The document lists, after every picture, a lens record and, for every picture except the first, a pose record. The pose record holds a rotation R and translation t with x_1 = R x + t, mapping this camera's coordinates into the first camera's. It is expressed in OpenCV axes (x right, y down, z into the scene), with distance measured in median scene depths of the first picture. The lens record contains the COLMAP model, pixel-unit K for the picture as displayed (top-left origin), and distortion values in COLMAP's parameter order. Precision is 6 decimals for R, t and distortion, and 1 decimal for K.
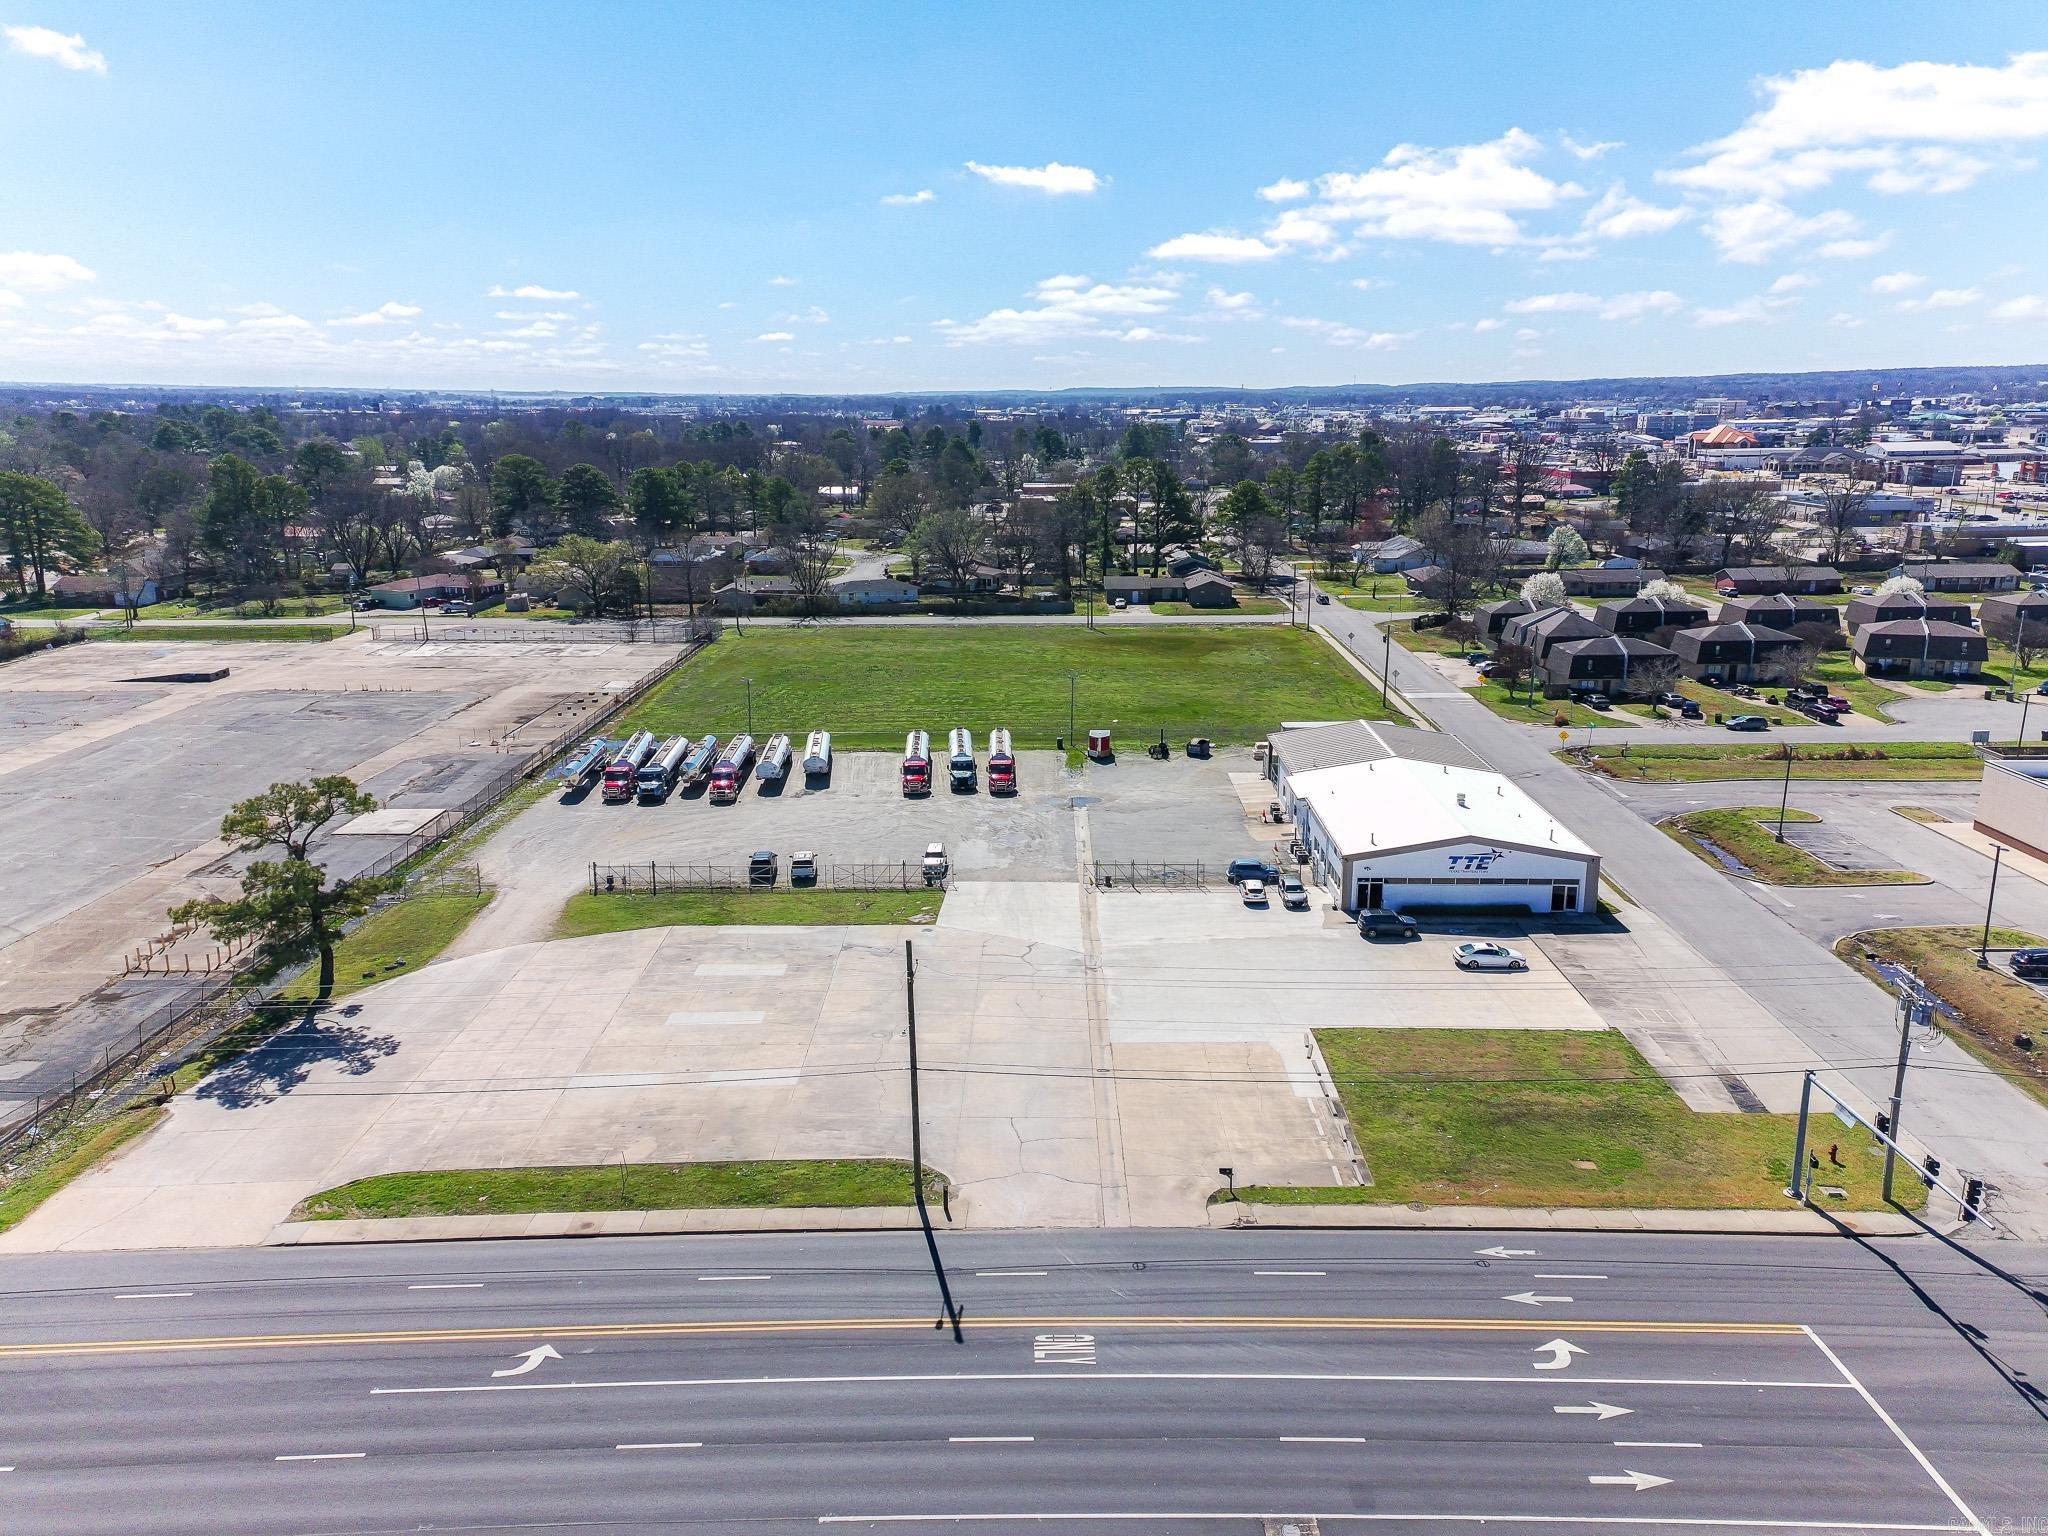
lens RADIAL K [[1498.3, 0, 1024.0], [0, 1498.3, 768.0], [0, 0, 1]] dist [0.136201, -0.072294]
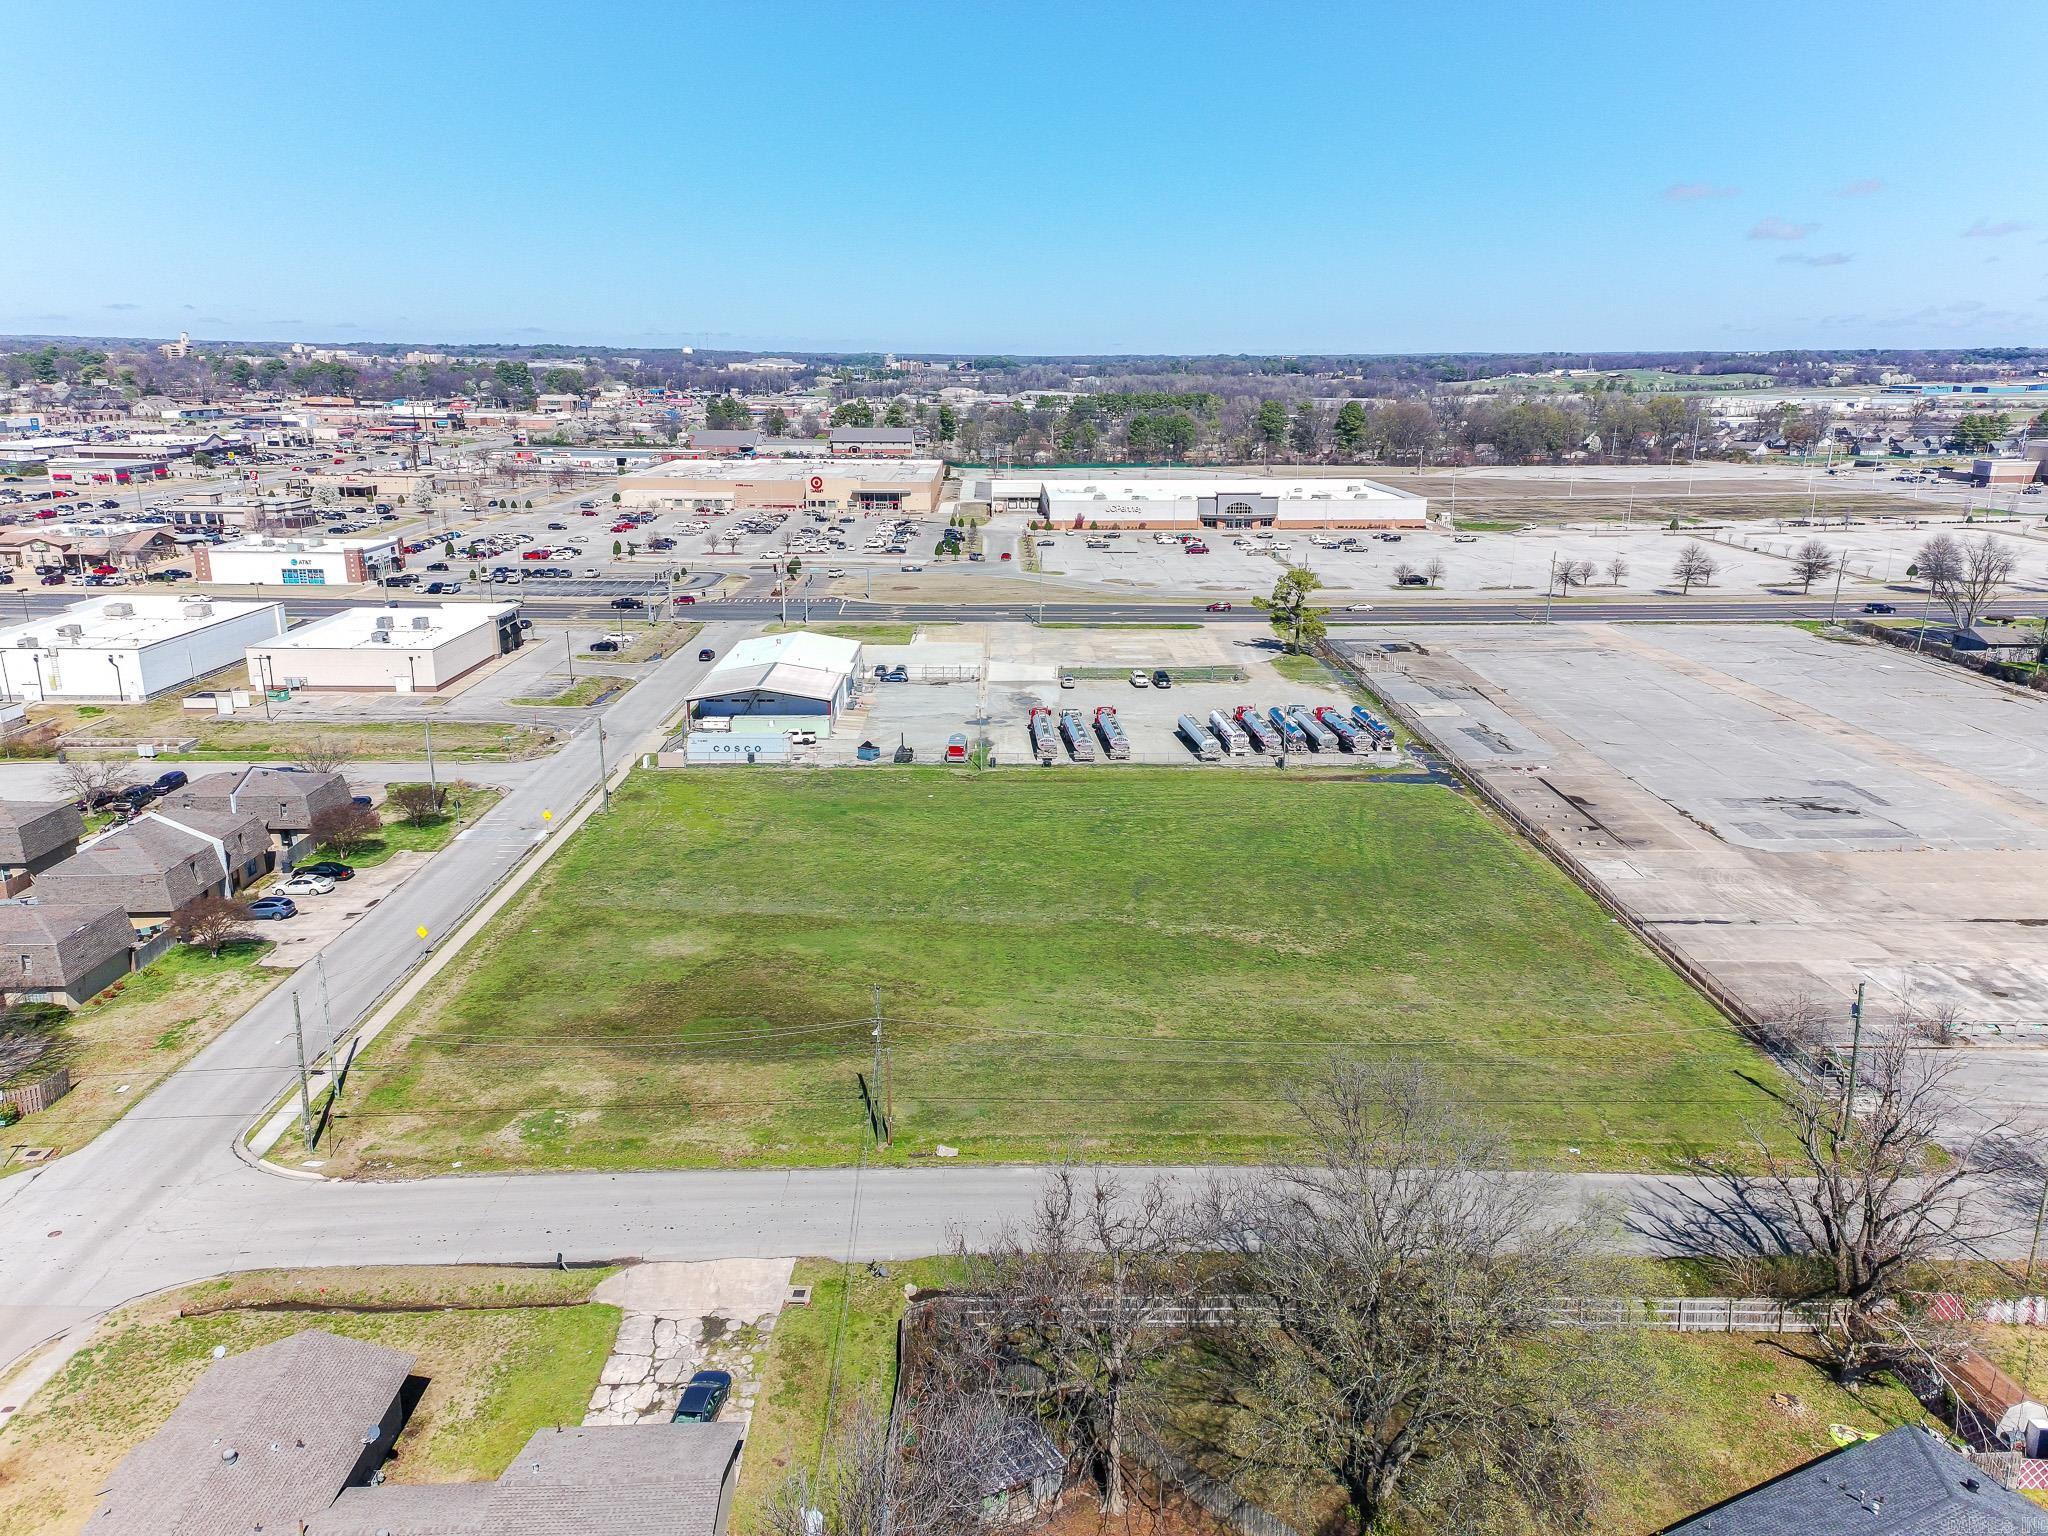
lens RADIAL K [[1498.3, 0, 1024.0], [0, 1498.3, 768.0], [0, 0, 1]] dist [0.136201, -0.072294]
pose [[-0.999587, 0.010030, -0.026936, 0.048385], [-0.004444, 0.871945, 0.489583, -0.835092], [0.028397, 0.489501, -0.871540, 3.007864]]
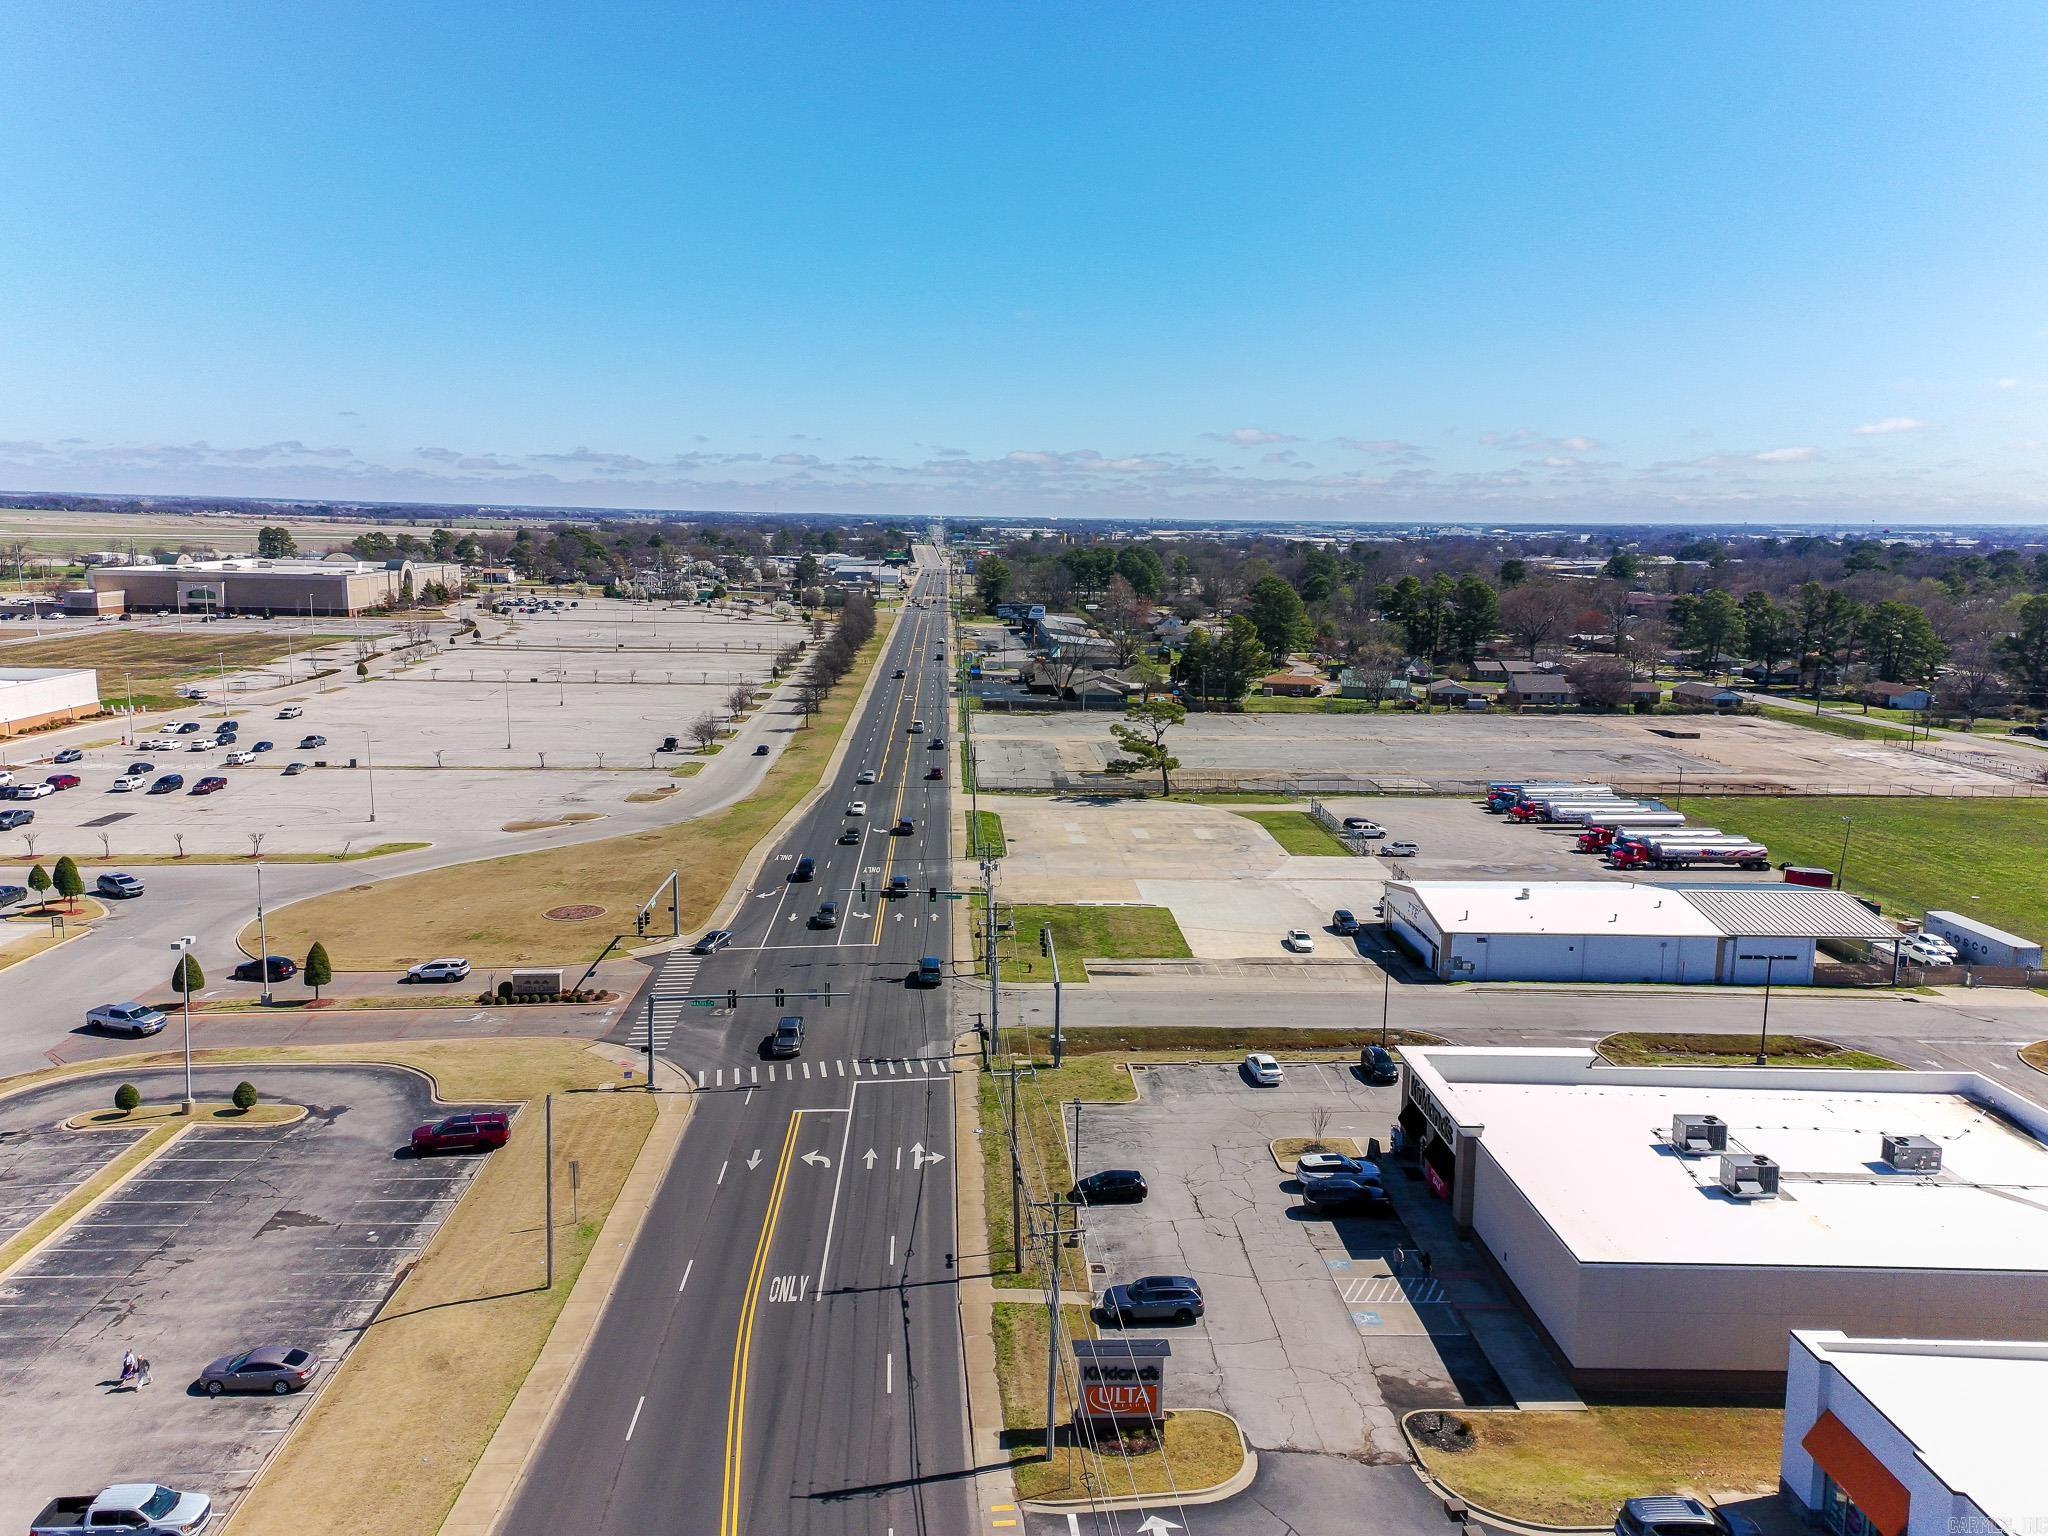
lens RADIAL K [[1498.3, 0, 1024.0], [0, 1498.3, 768.0], [0, 0, 1]] dist [0.136201, -0.072294]
pose [[0.050725, 0.173099, -0.983597, 1.563211], [-0.257795, 0.953758, 0.154553, -0.169347], [0.964867, 0.245726, 0.093004, 0.557904]]
